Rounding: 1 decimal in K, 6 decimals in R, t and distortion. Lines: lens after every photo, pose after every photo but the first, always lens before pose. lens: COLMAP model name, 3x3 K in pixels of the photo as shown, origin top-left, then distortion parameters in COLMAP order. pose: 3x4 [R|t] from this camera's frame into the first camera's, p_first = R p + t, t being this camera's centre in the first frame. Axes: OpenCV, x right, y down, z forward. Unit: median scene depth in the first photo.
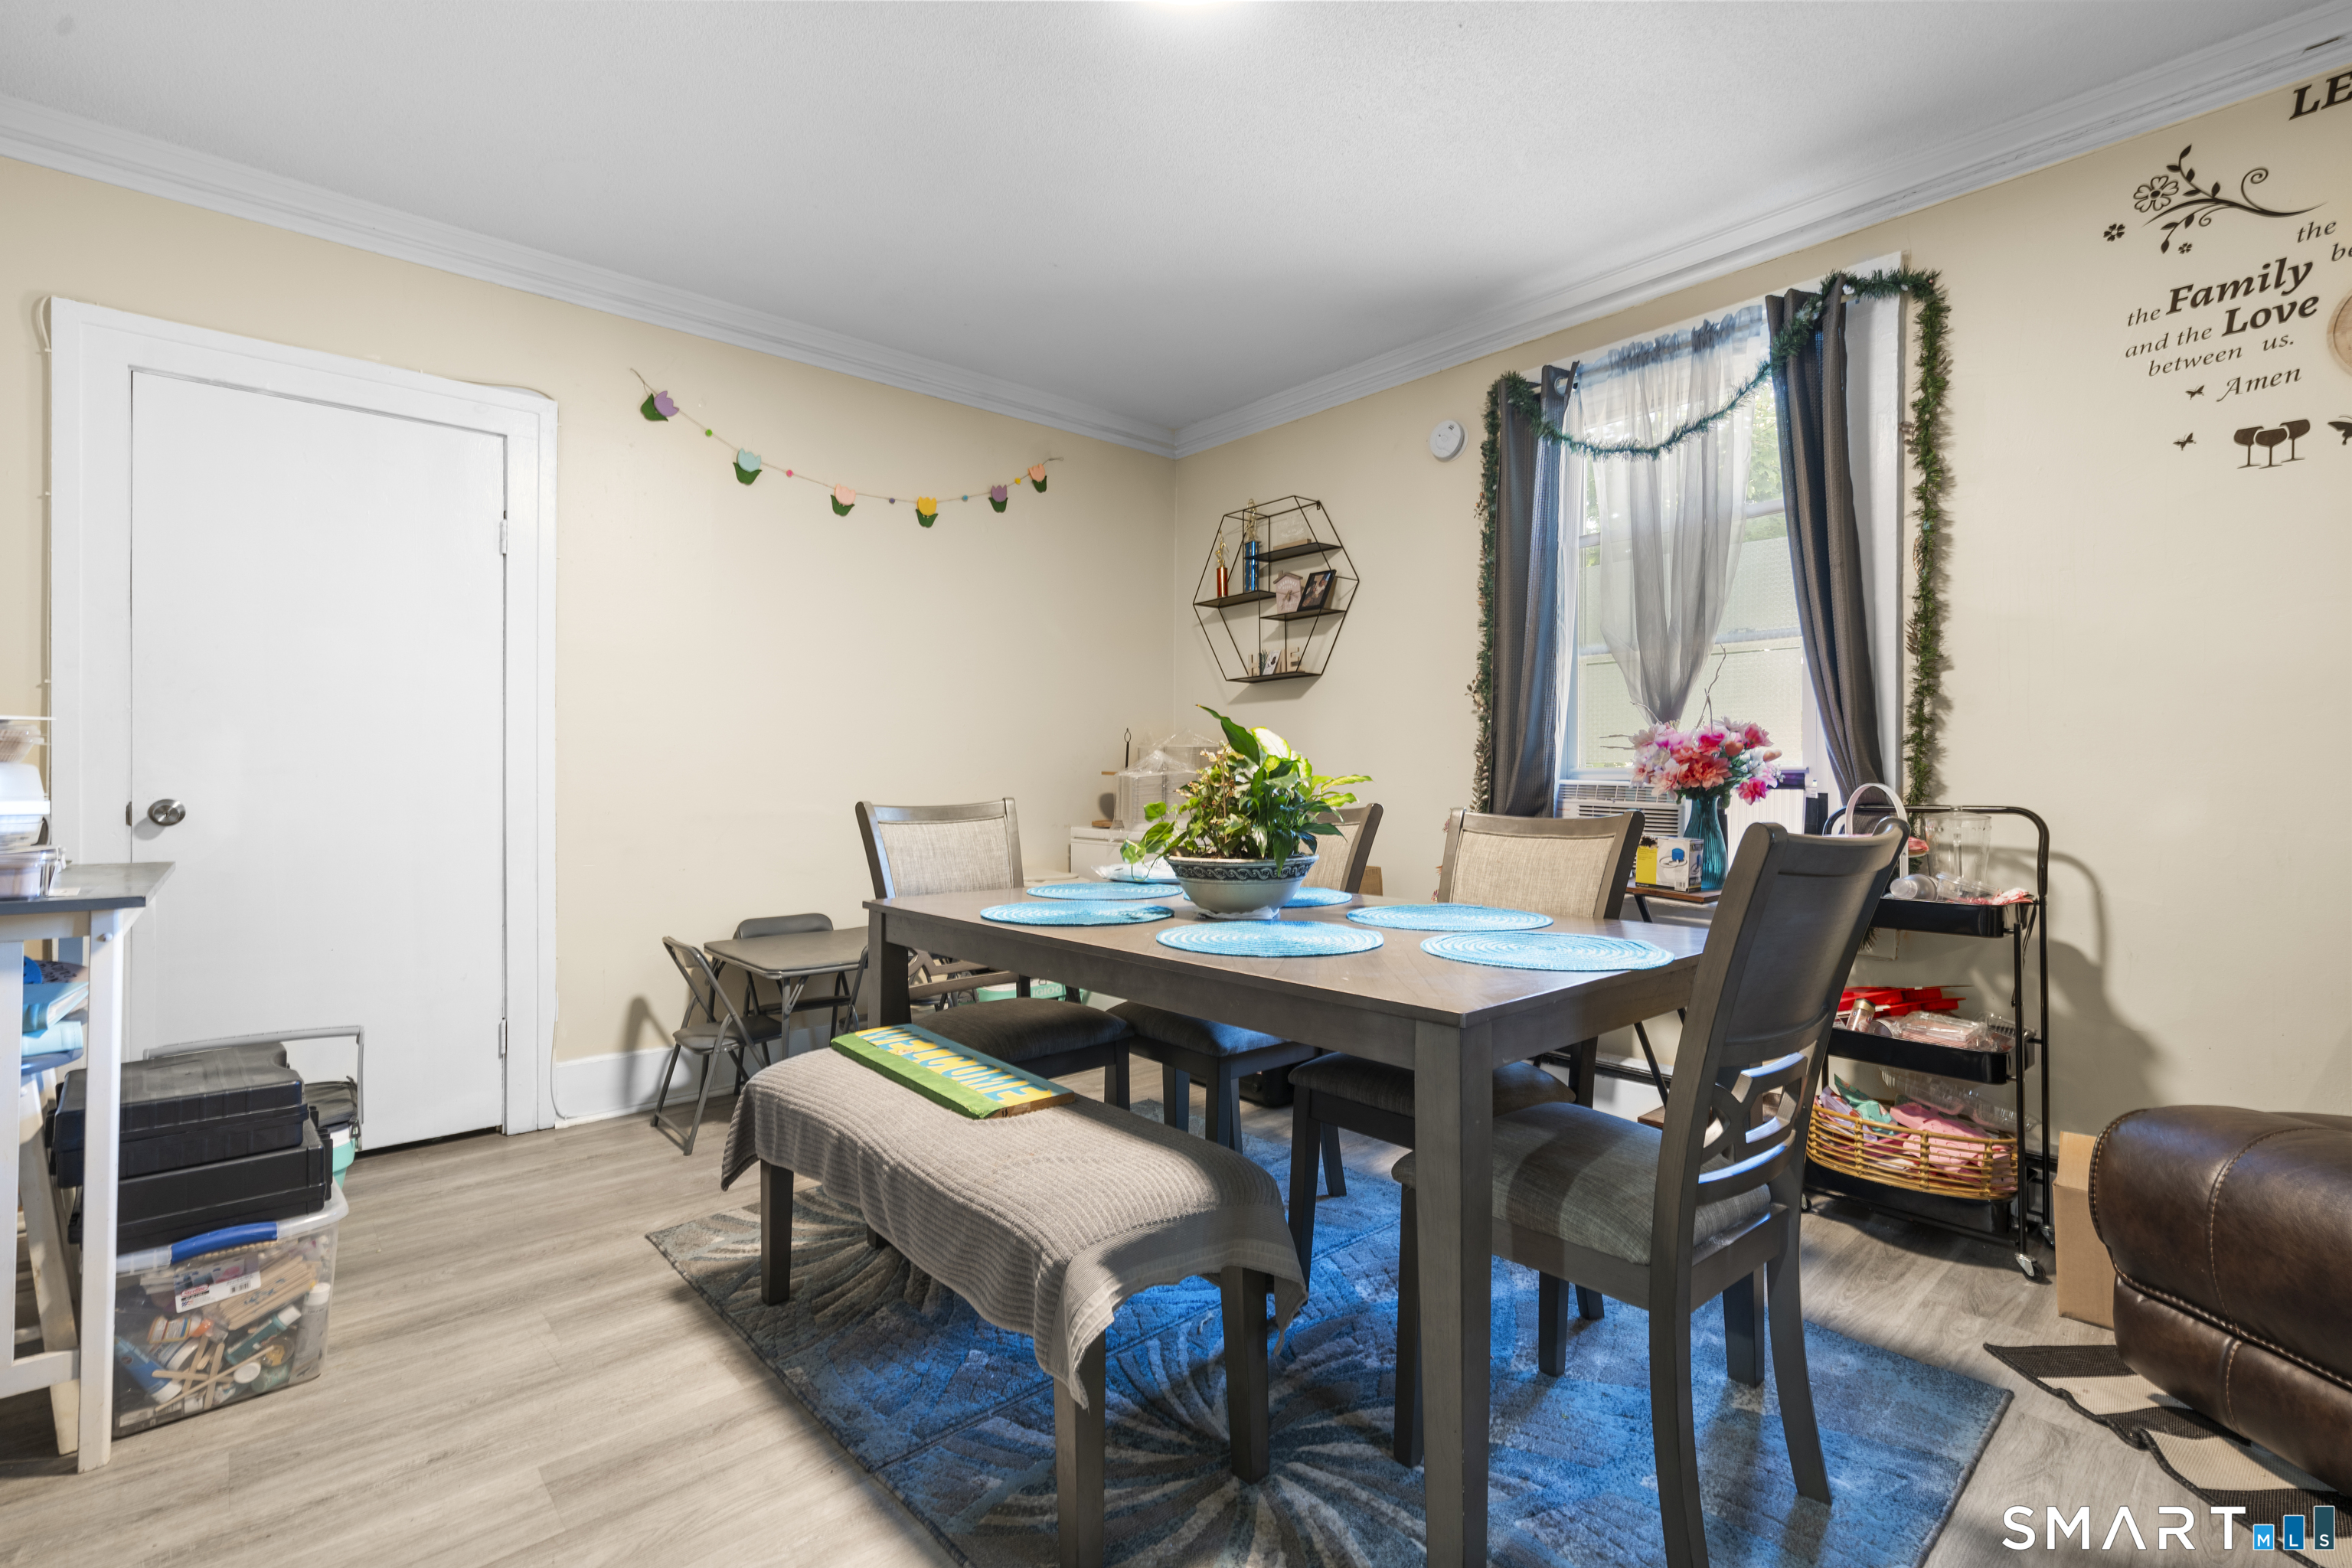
lens RADIAL K [[1065.1, 0, 1176.0], [0, 1065.1, 784.0], [0, 0, 1]] dist [-0.019793, 0.007160]
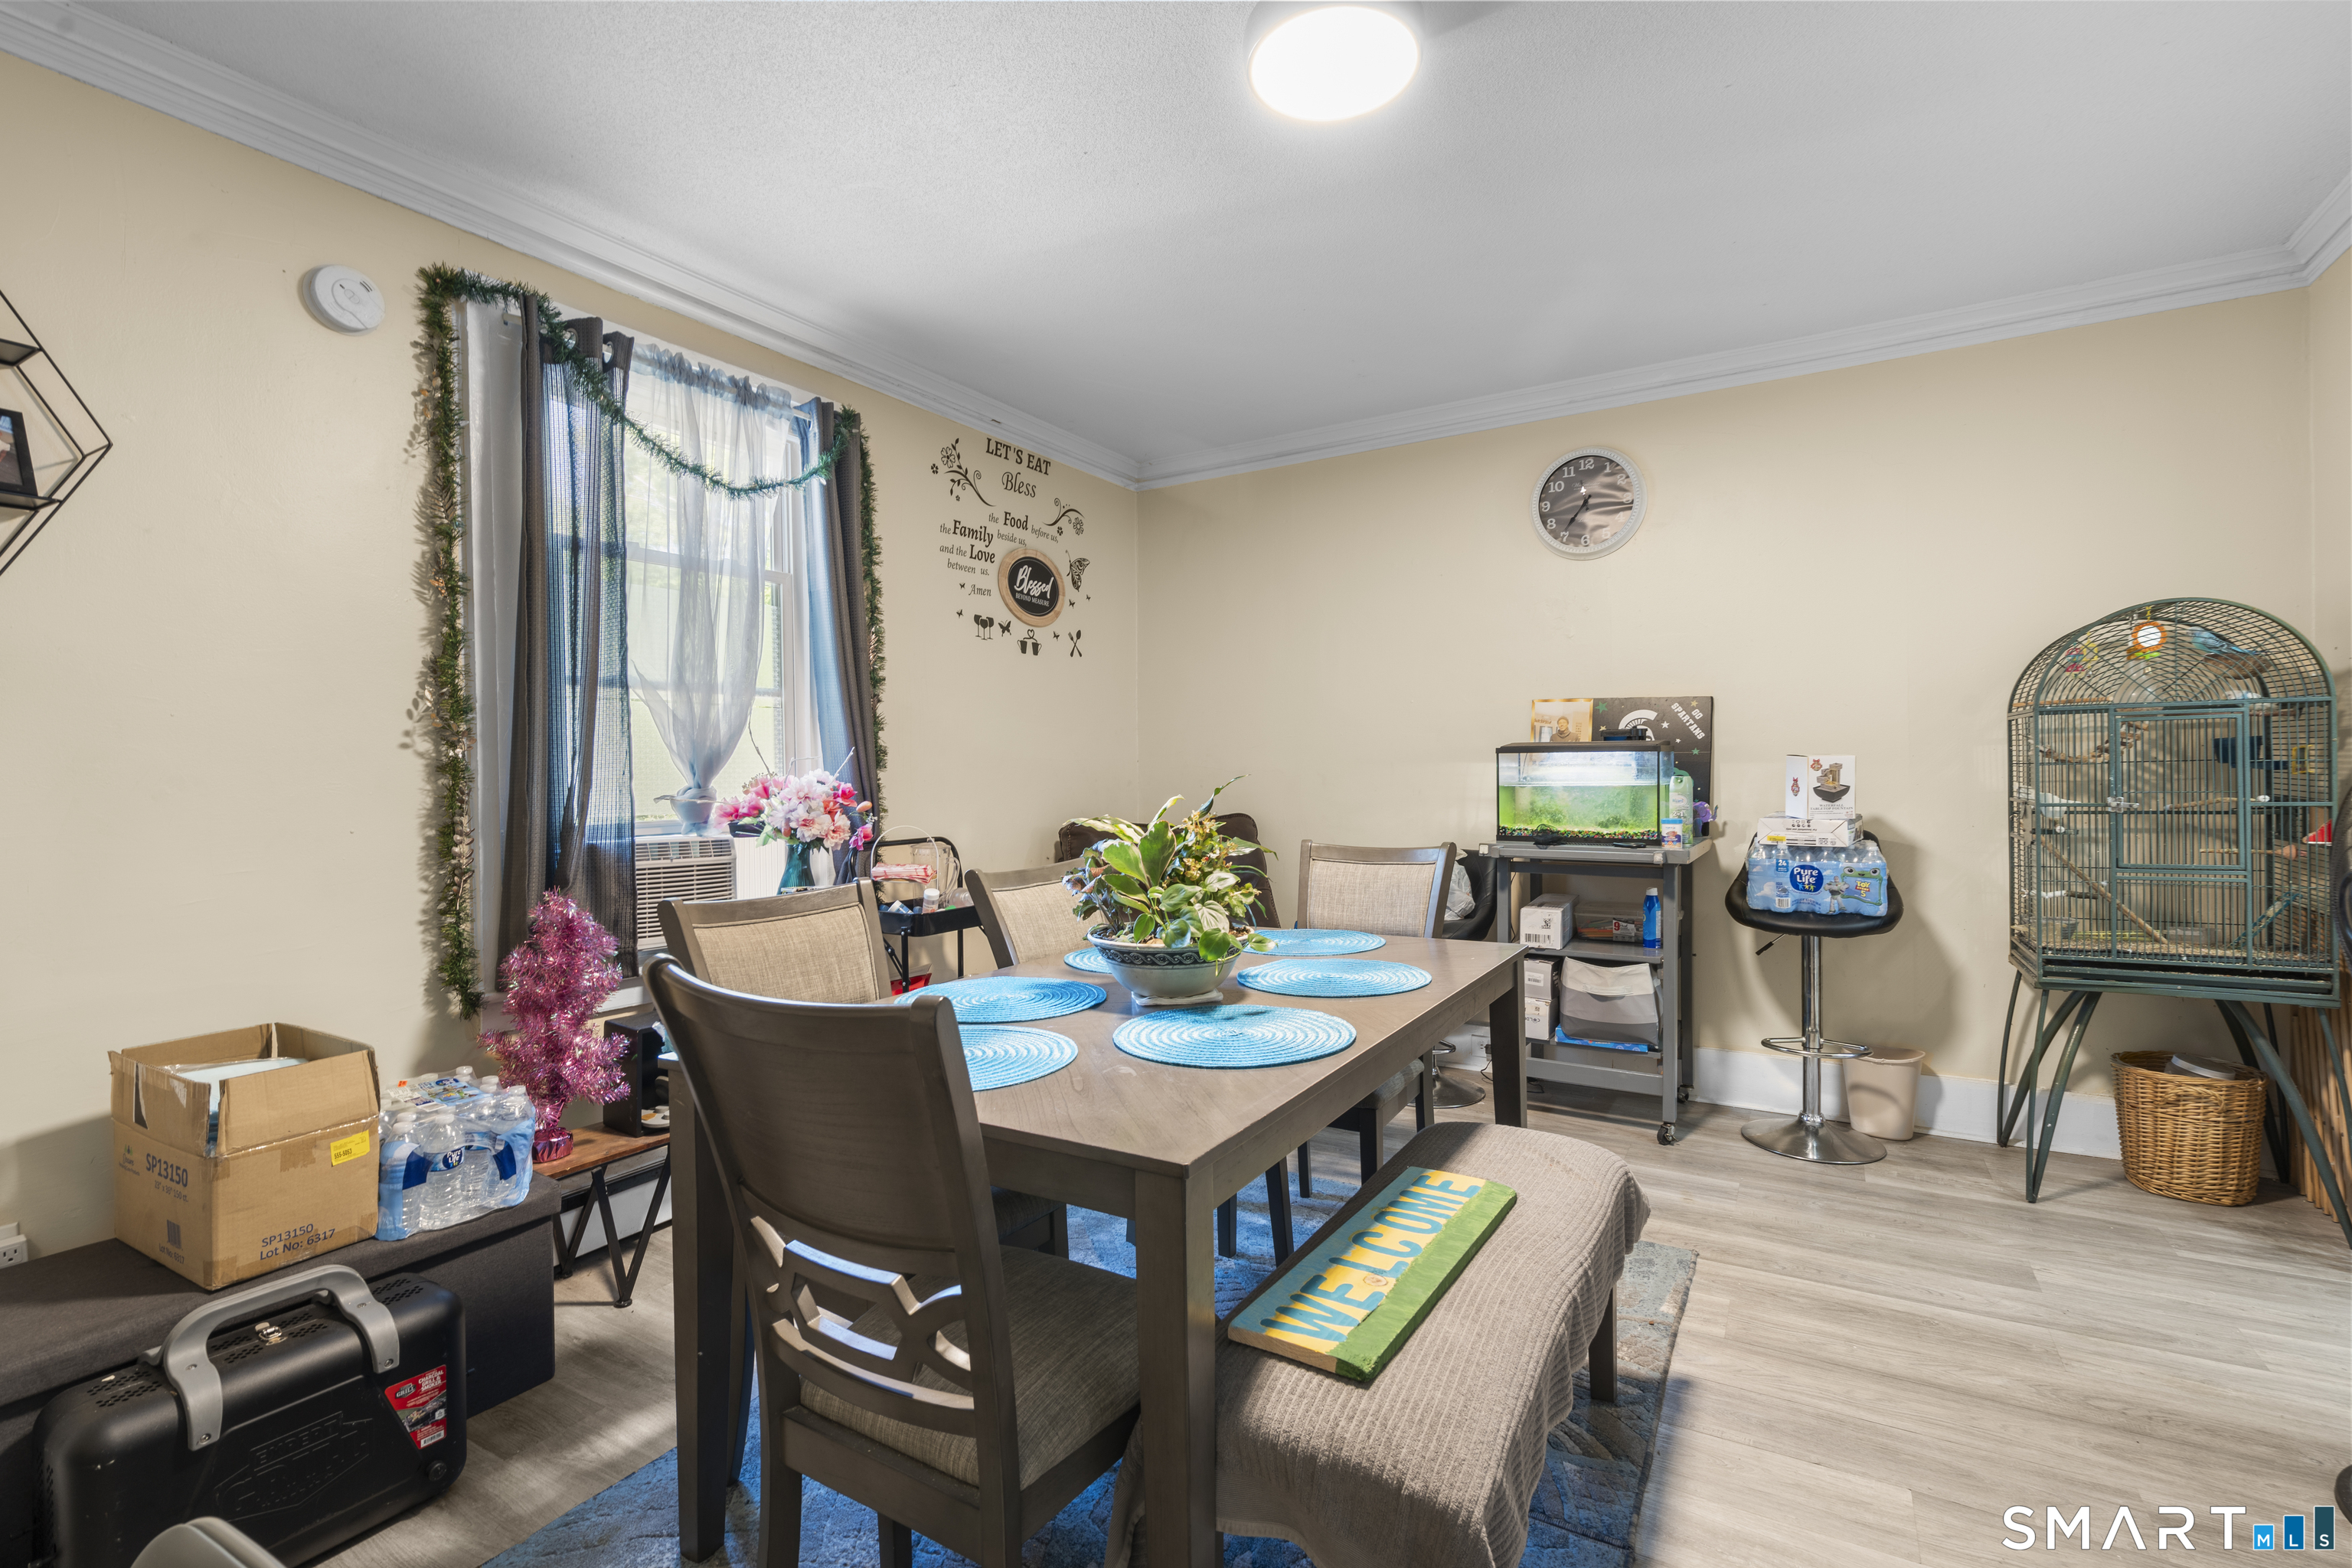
lens RADIAL K [[1065.1, 0, 1176.0], [0, 1065.1, 784.0], [0, 0, 1]] dist [-0.019793, 0.007160]
pose [[-0.297137, -0.009265, 0.954790, -0.793275], [0.014561, 0.999793, 0.014233, -0.073115], [-0.954724, 0.018132, -0.296941, 1.211044]]
